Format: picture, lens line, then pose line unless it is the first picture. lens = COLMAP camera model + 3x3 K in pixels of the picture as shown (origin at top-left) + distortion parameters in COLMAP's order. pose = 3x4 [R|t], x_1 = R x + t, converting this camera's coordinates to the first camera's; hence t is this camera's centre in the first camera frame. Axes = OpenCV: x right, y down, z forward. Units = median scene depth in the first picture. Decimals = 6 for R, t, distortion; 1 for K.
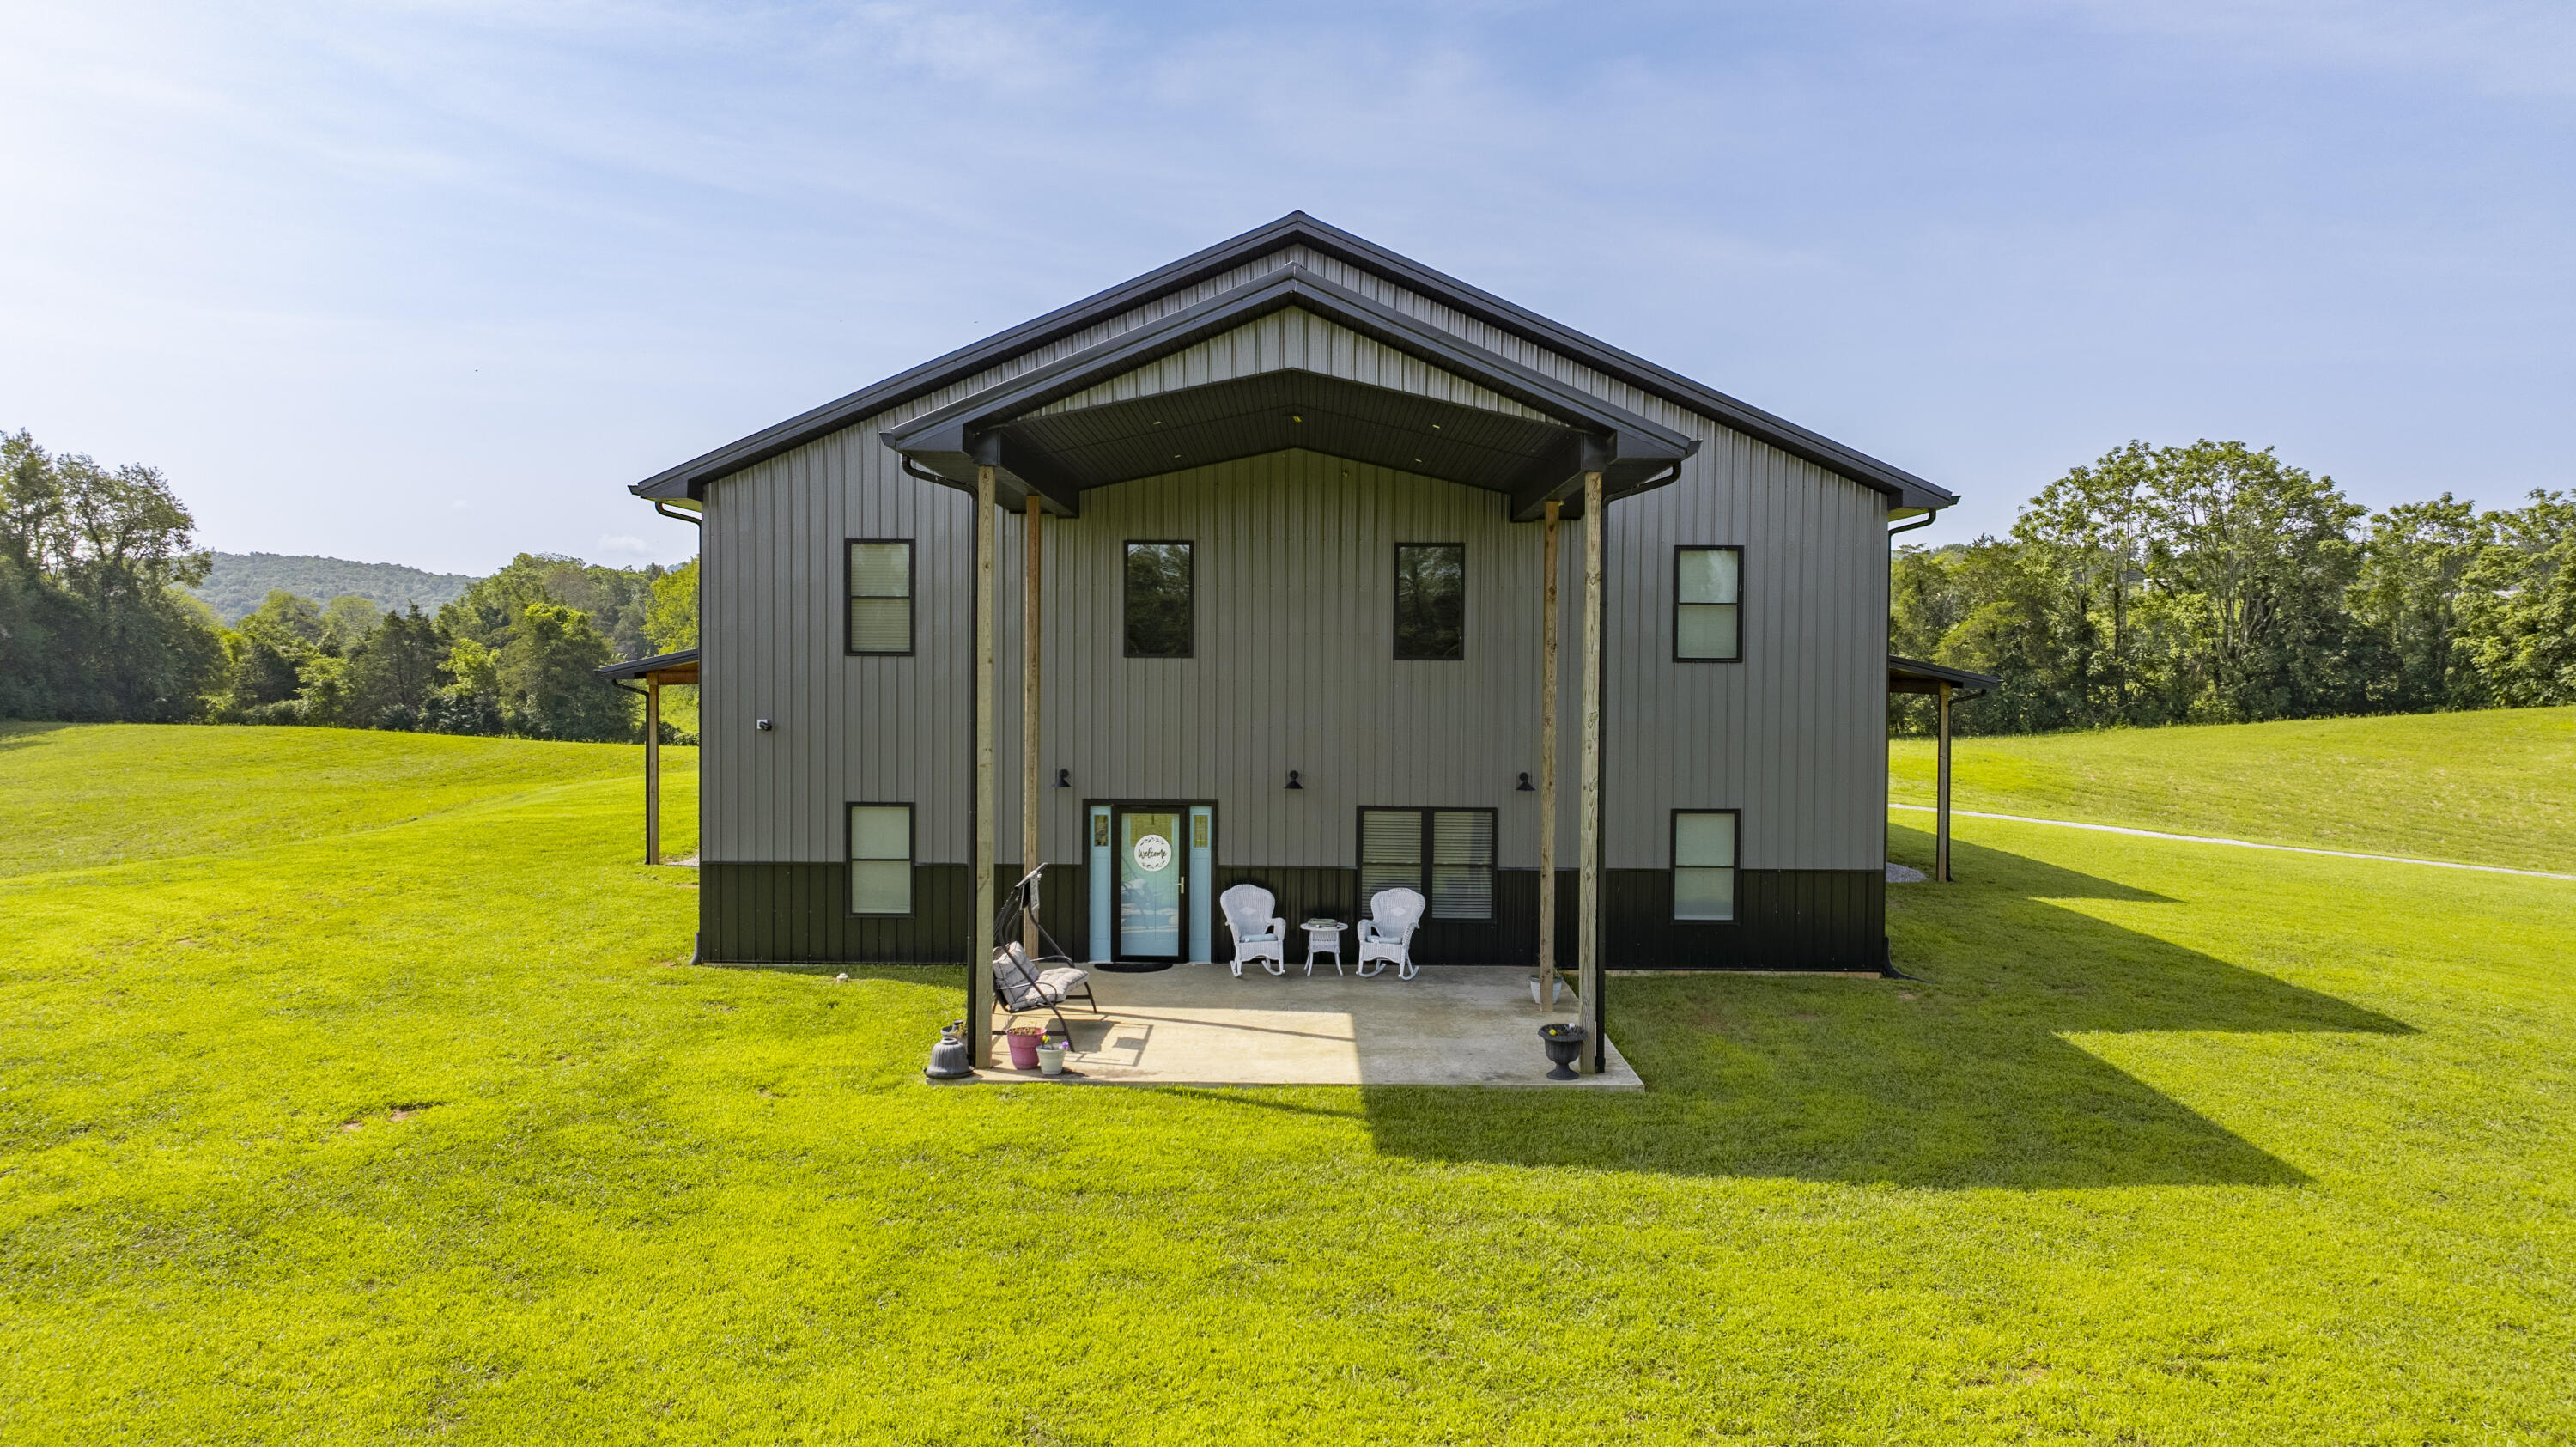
lens RADIAL K [[1810.6, 0, 1300.6], [0, 1810.6, 704.2], [0, 0, 1]] dist [-0.018243, -0.002789]
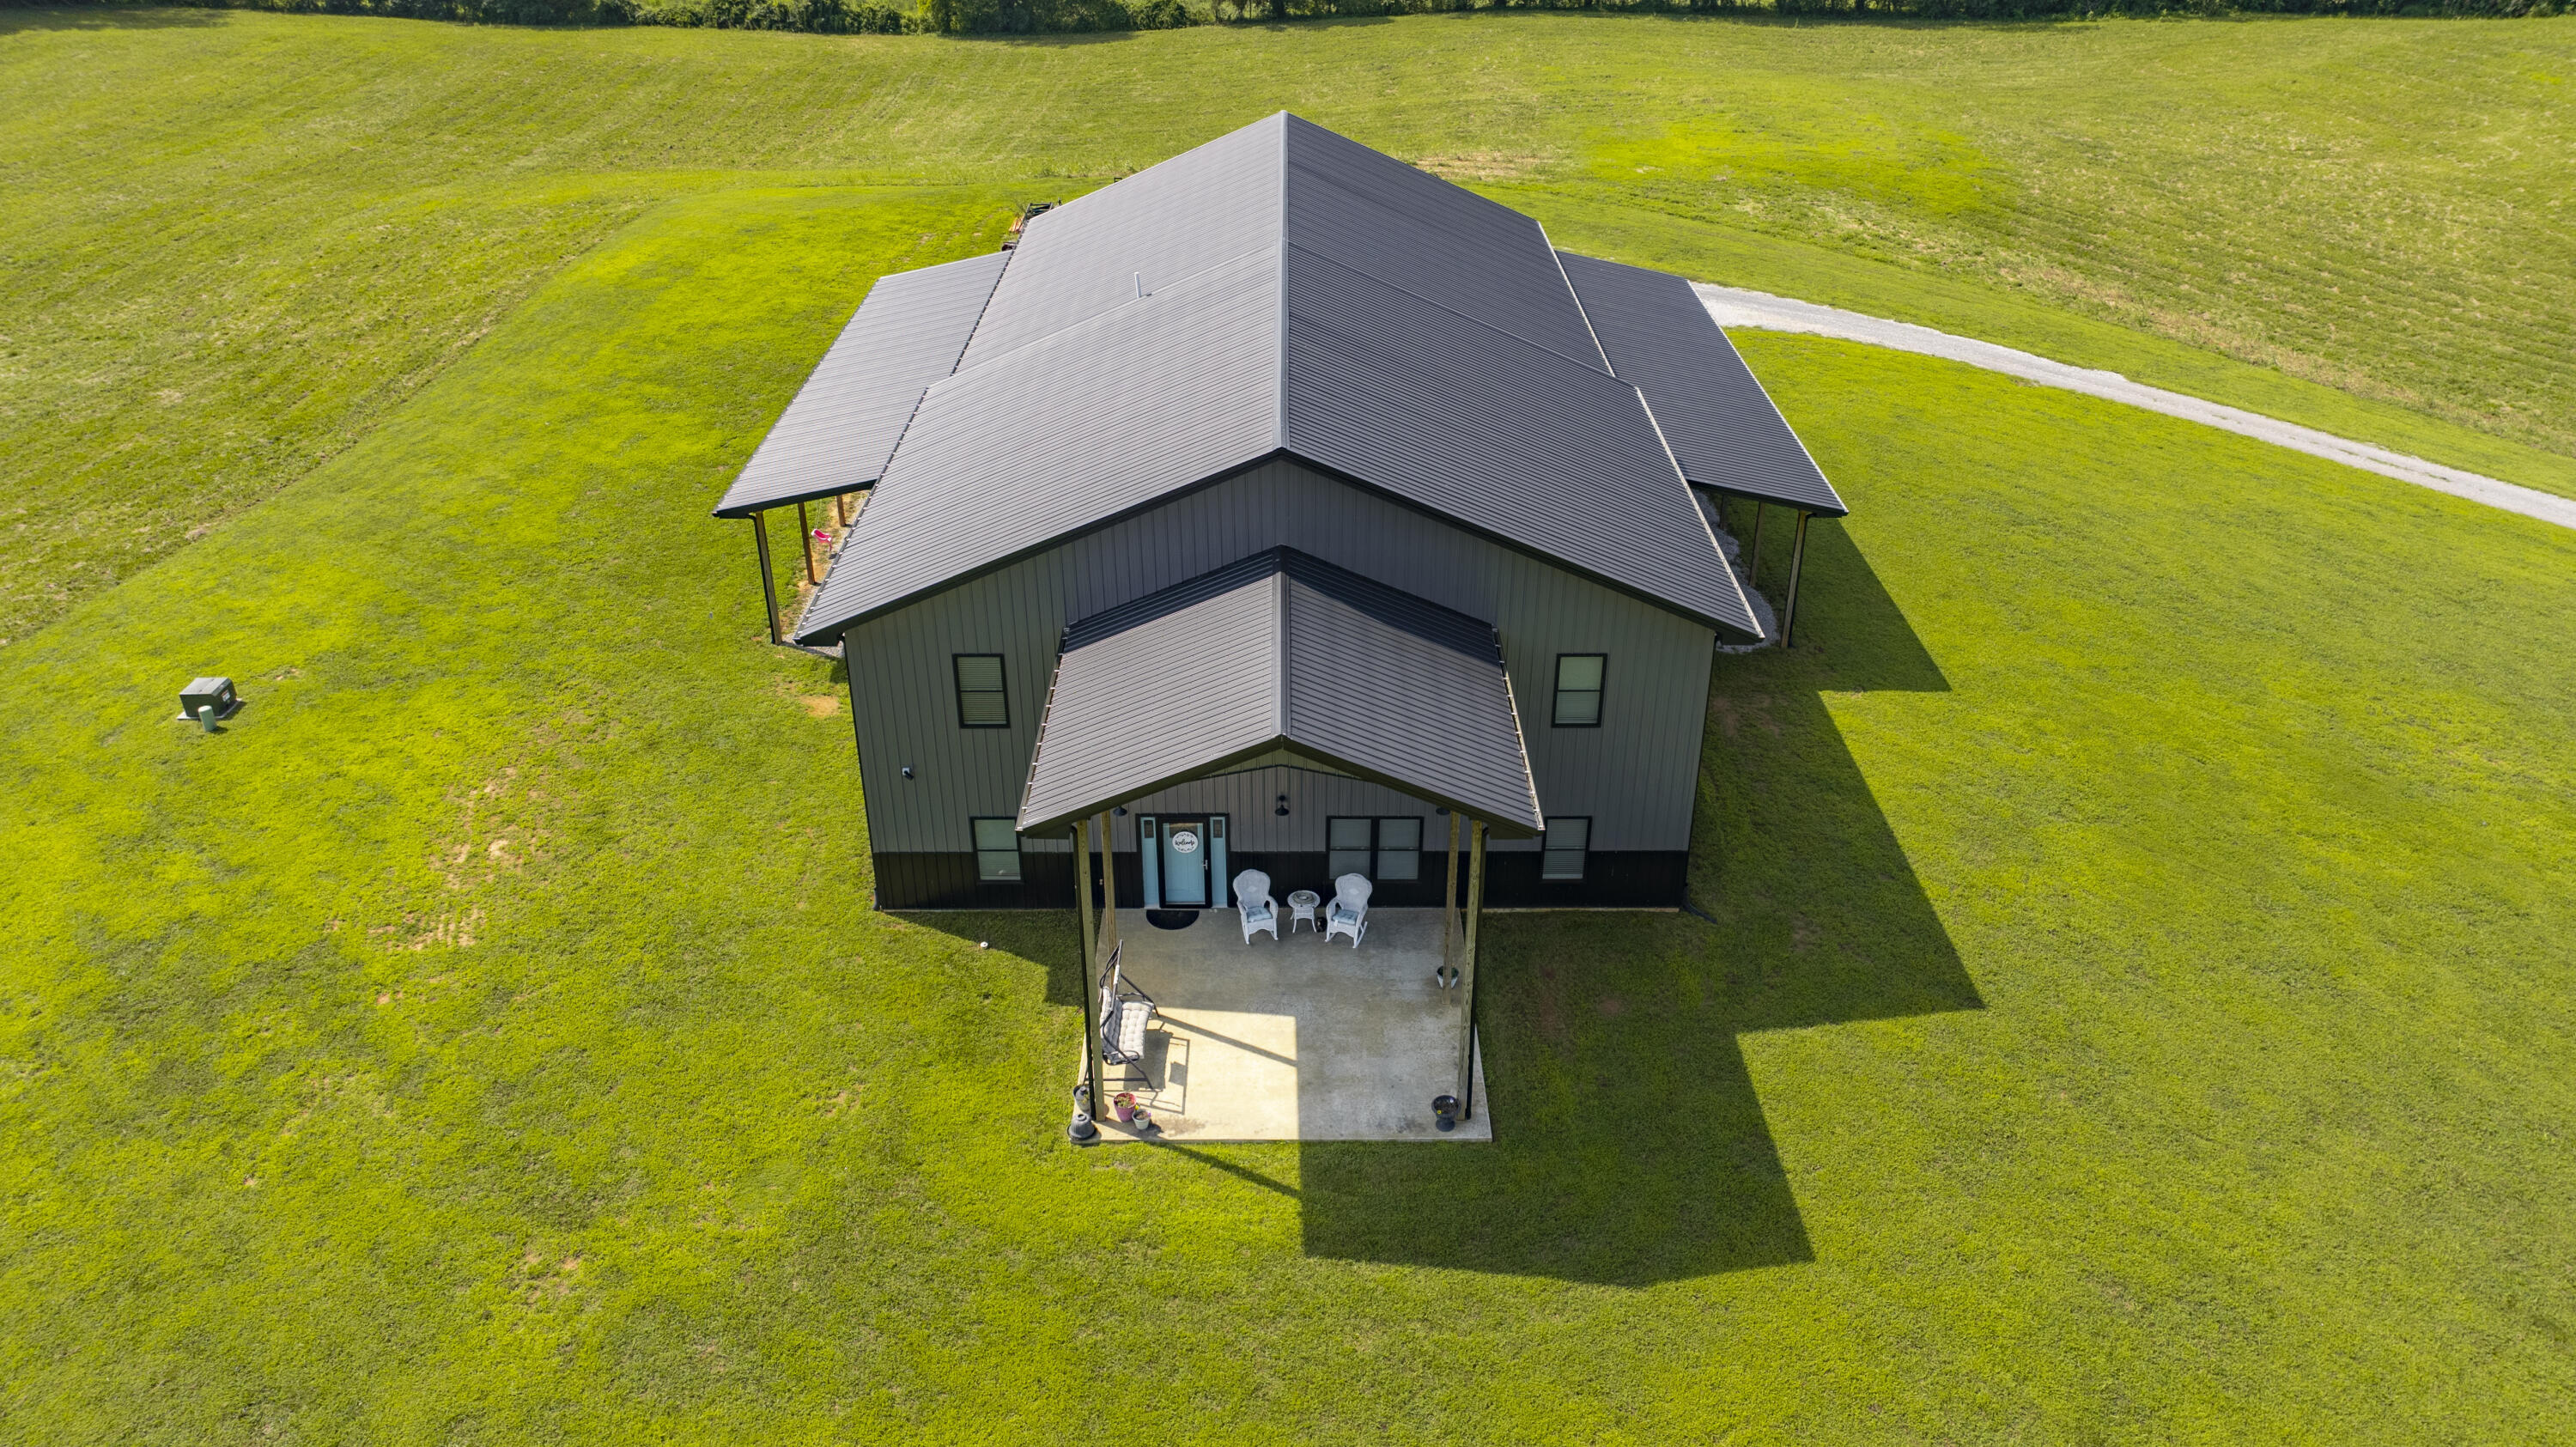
lens RADIAL K [[1810.6, 0, 1300.6], [0, 1810.6, 704.2], [0, 0, 1]] dist [-0.018243, -0.002789]
pose [[0.999909, -0.010863, 0.008005, 0.000214], [0.005984, 0.888653, 0.458542, -0.682342], [-0.012095, -0.458452, 0.888637, -0.237286]]
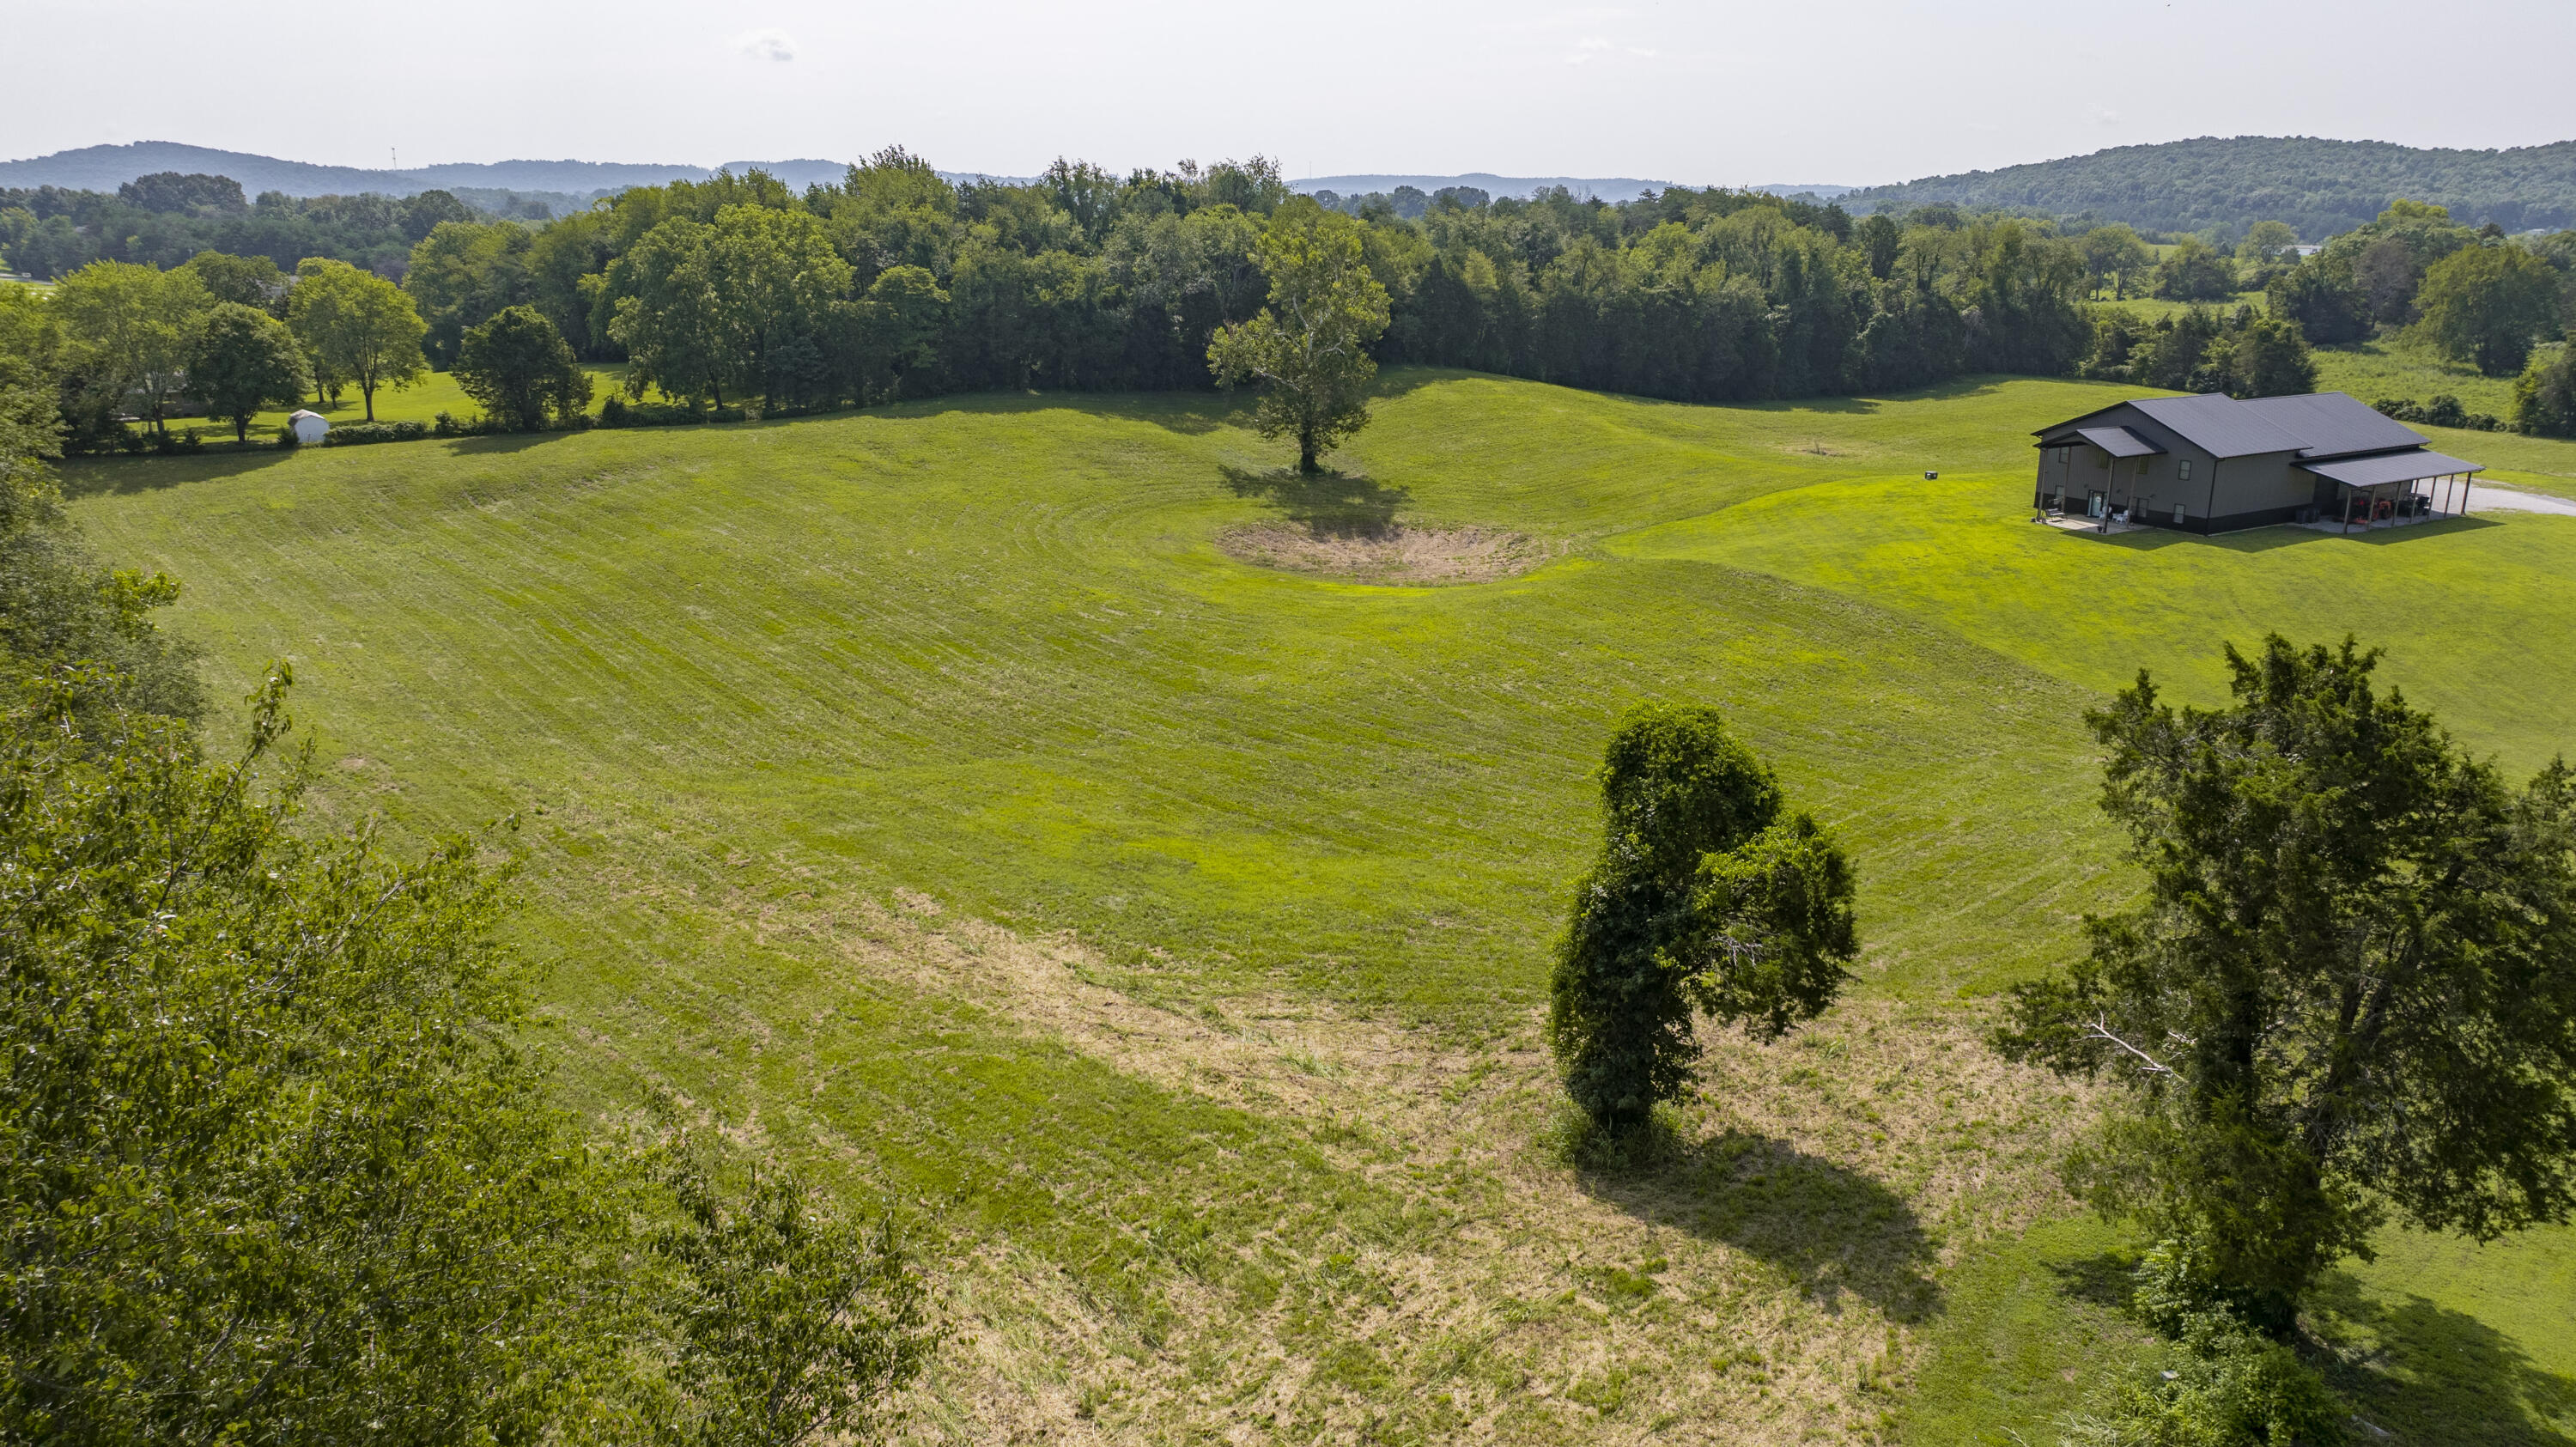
lens RADIAL K [[1810.6, 0, 1300.6], [0, 1810.6, 704.2], [0, 0, 1]] dist [-0.018243, -0.002789]
pose [[0.541435, 0.223004, -0.810628, 3.638827], [-0.023871, 0.967870, 0.250317, -0.728370], [0.840404, -0.116179, 0.529361, -4.699393]]
